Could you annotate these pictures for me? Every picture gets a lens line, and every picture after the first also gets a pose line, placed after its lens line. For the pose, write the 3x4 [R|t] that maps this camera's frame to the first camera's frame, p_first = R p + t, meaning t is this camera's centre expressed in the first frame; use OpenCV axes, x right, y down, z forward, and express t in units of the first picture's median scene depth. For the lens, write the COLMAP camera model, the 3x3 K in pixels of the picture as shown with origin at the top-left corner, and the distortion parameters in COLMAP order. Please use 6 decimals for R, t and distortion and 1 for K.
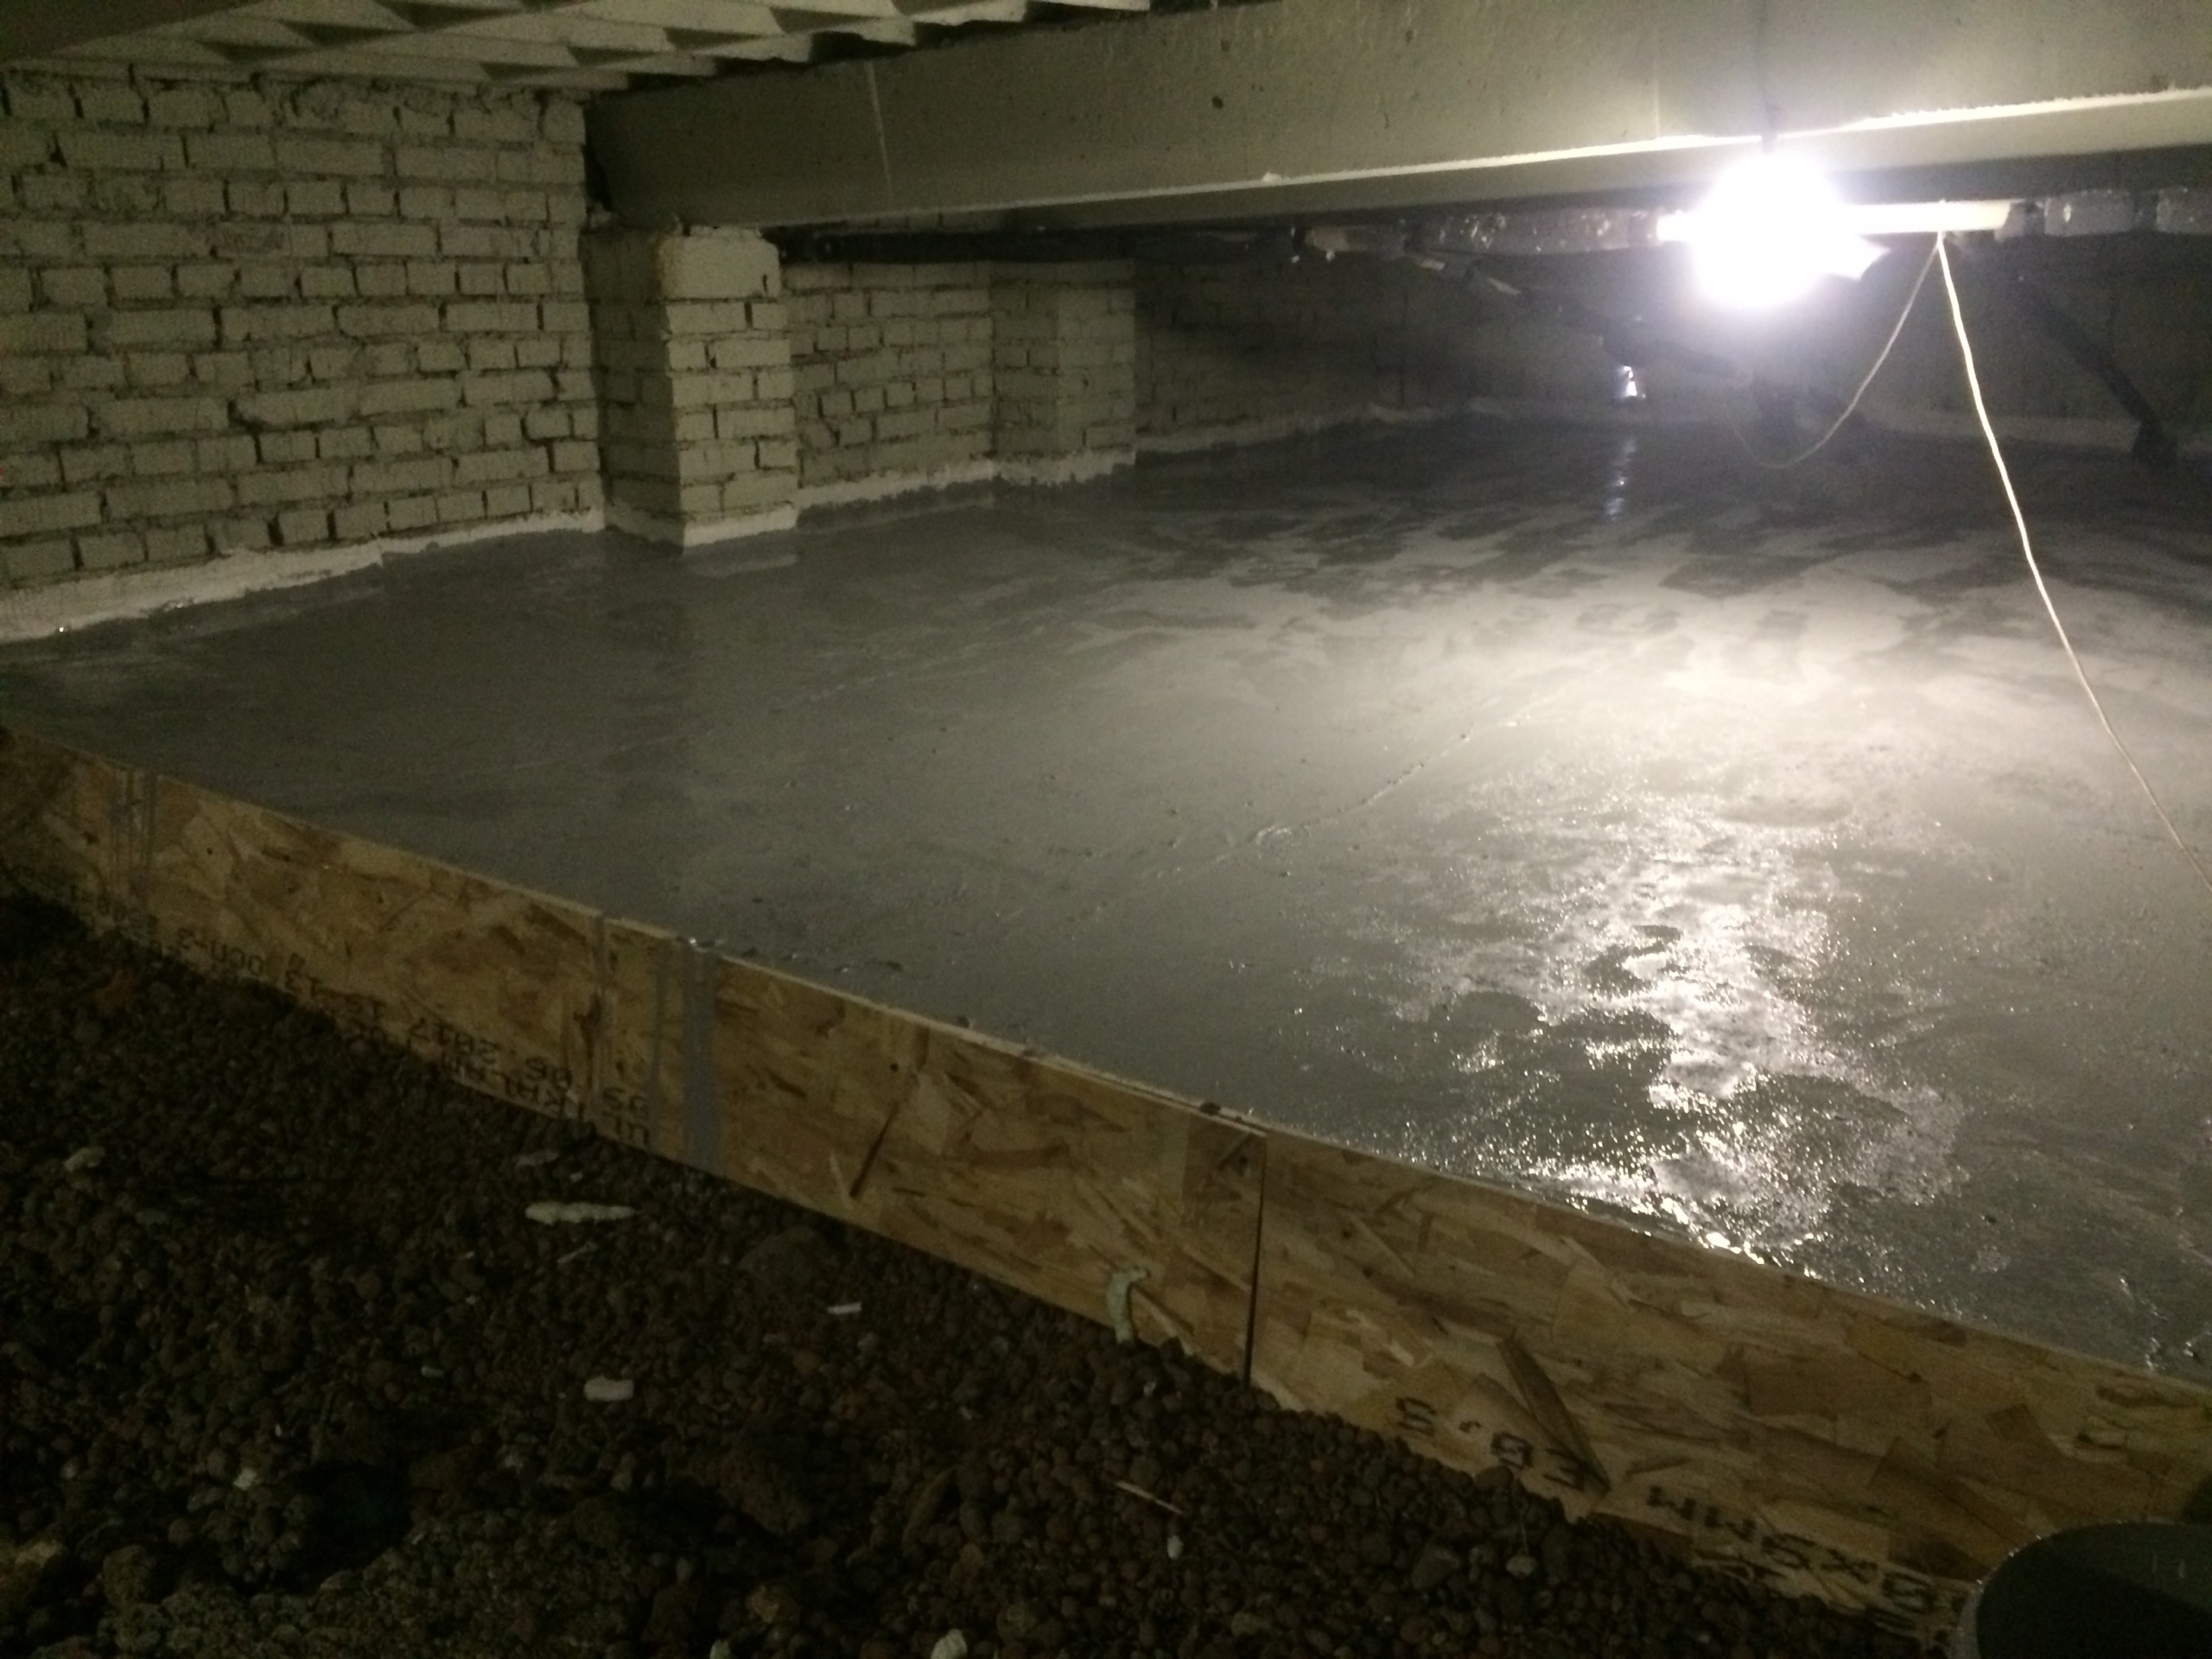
lens RADIAL K [[1885.3, 0, 1106.0], [0, 1885.3, 829.5], [0, 0, 1]] dist [0.087862, -0.108552]
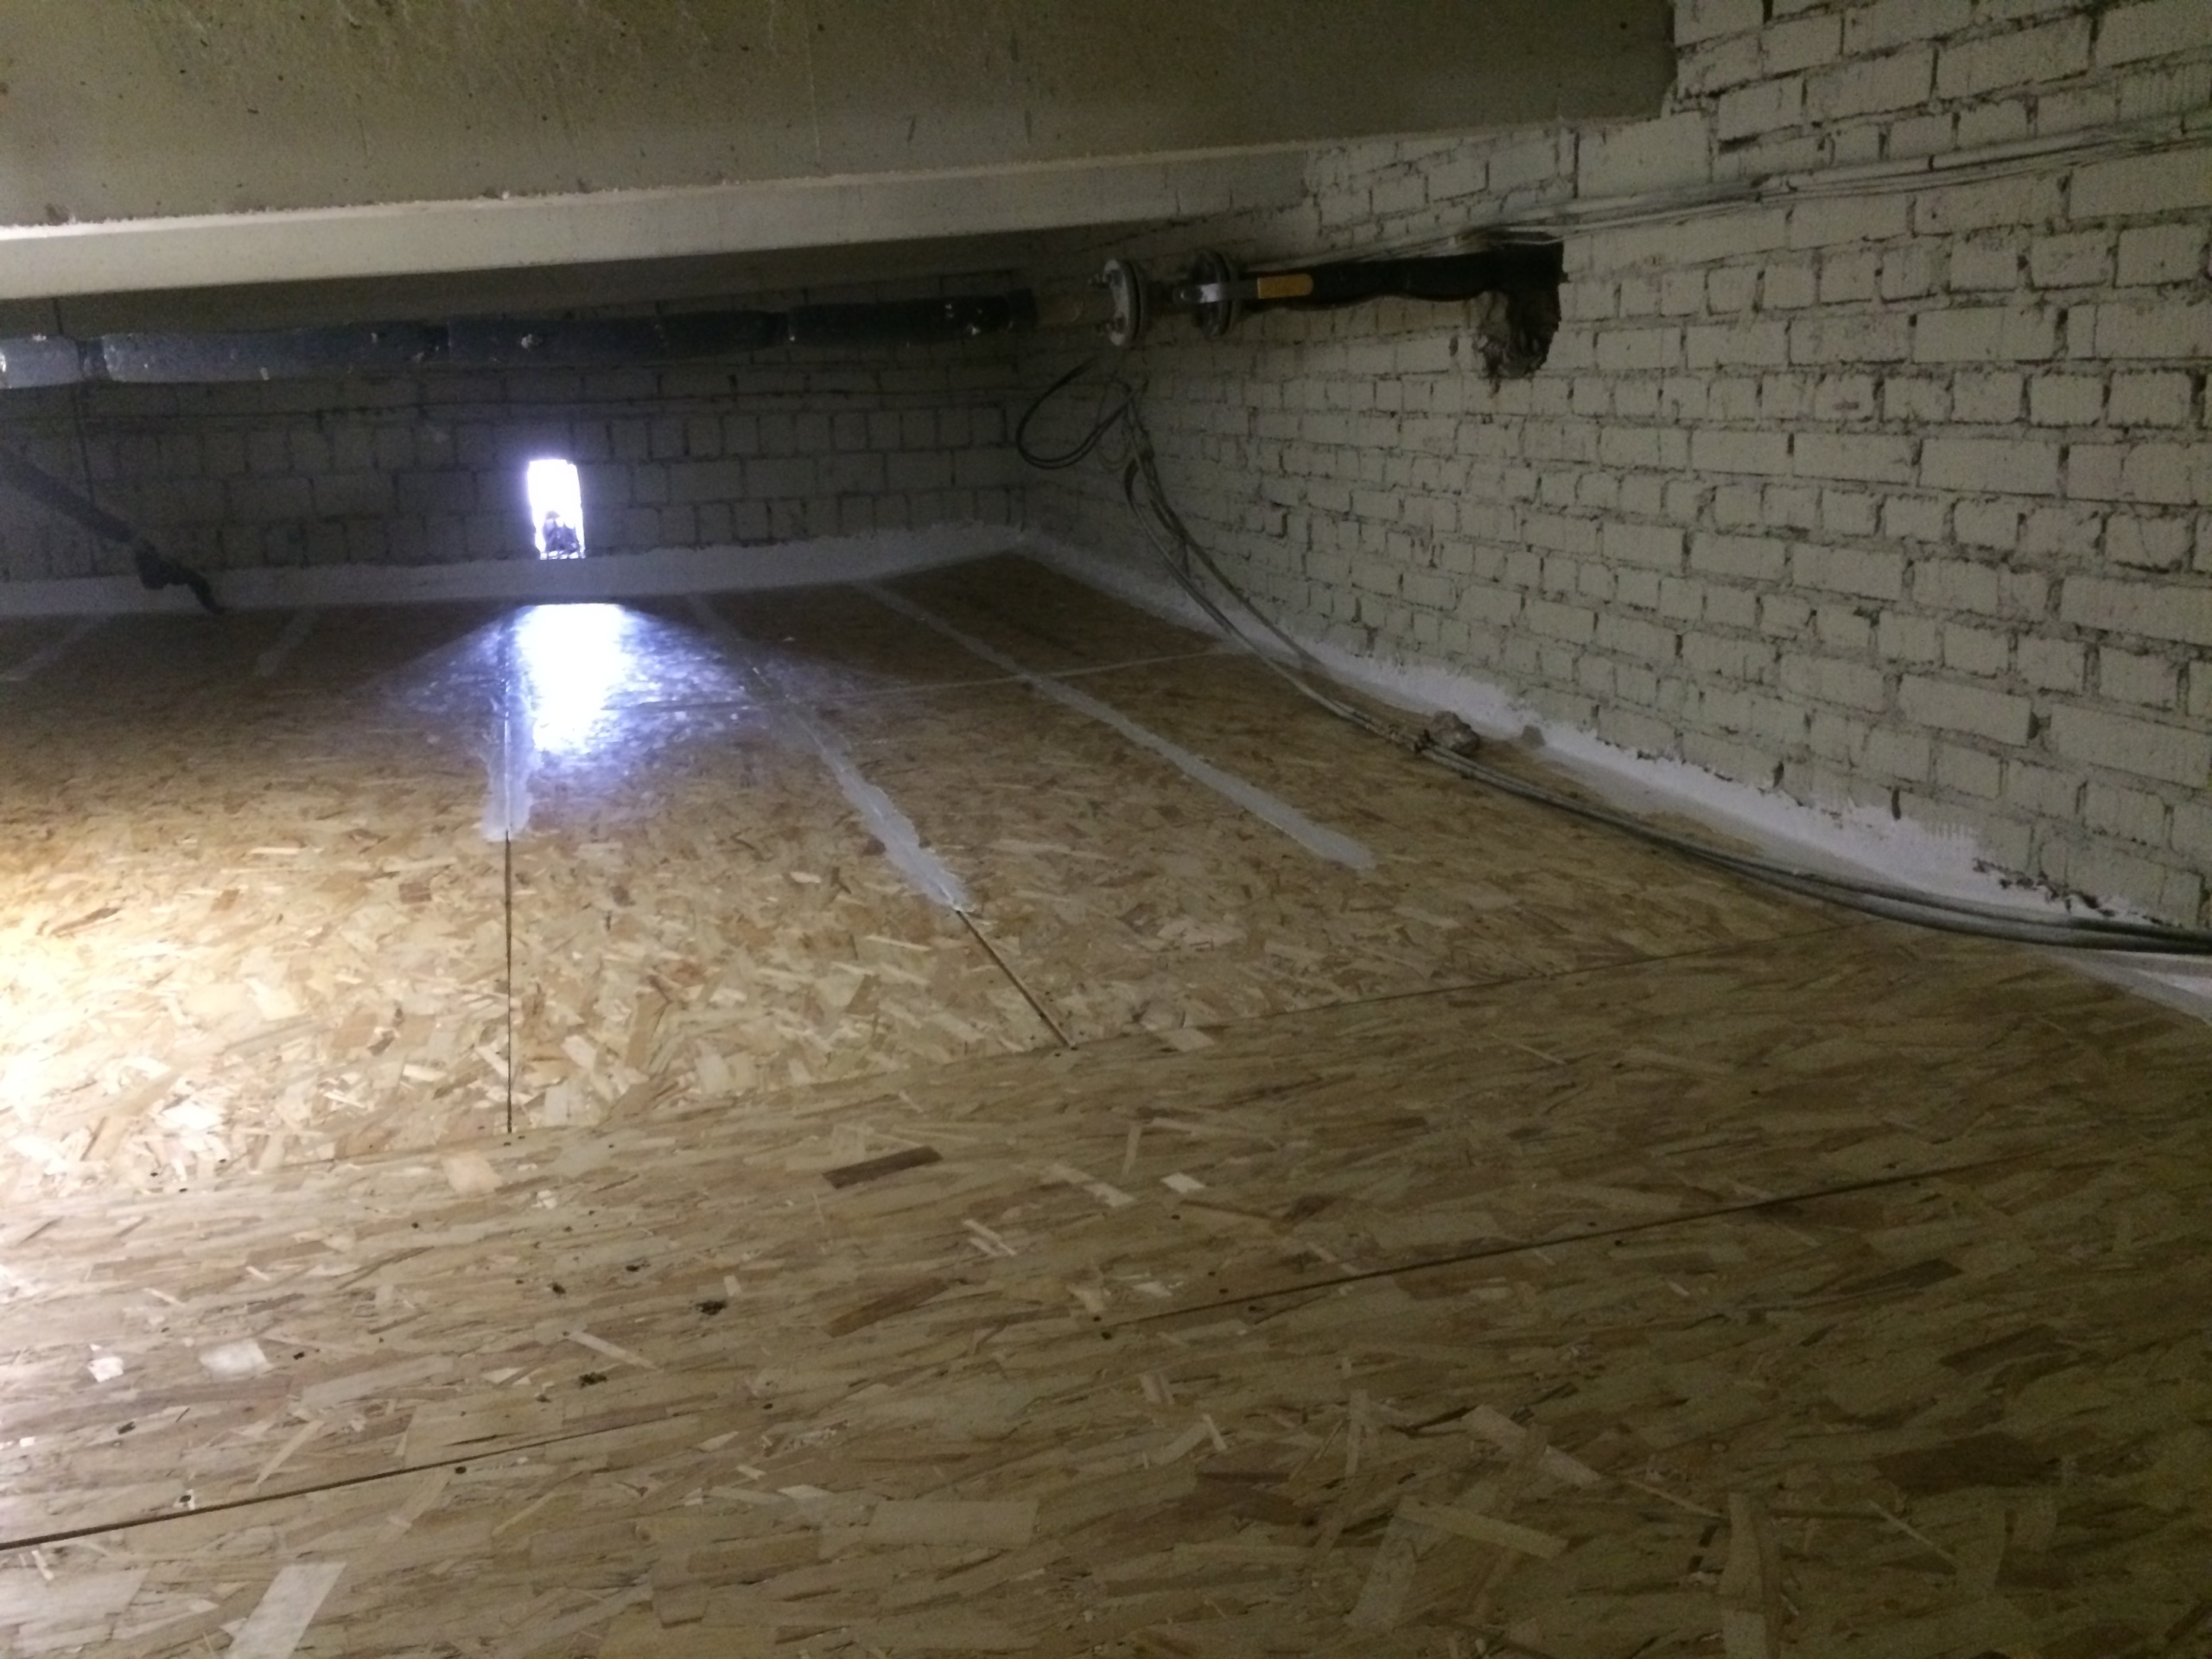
lens RADIAL K [[1857.2, 0, 1103.1], [0, 1857.2, 859.6], [0, 0, 1]] dist [0.079622, -0.100825]
pose [[0.596706, -0.218380, 0.772174, 0.061879], [0.261963, 0.962551, 0.069787, -0.022812], [-0.758497, 0.160638, 0.631567, 0.081522]]
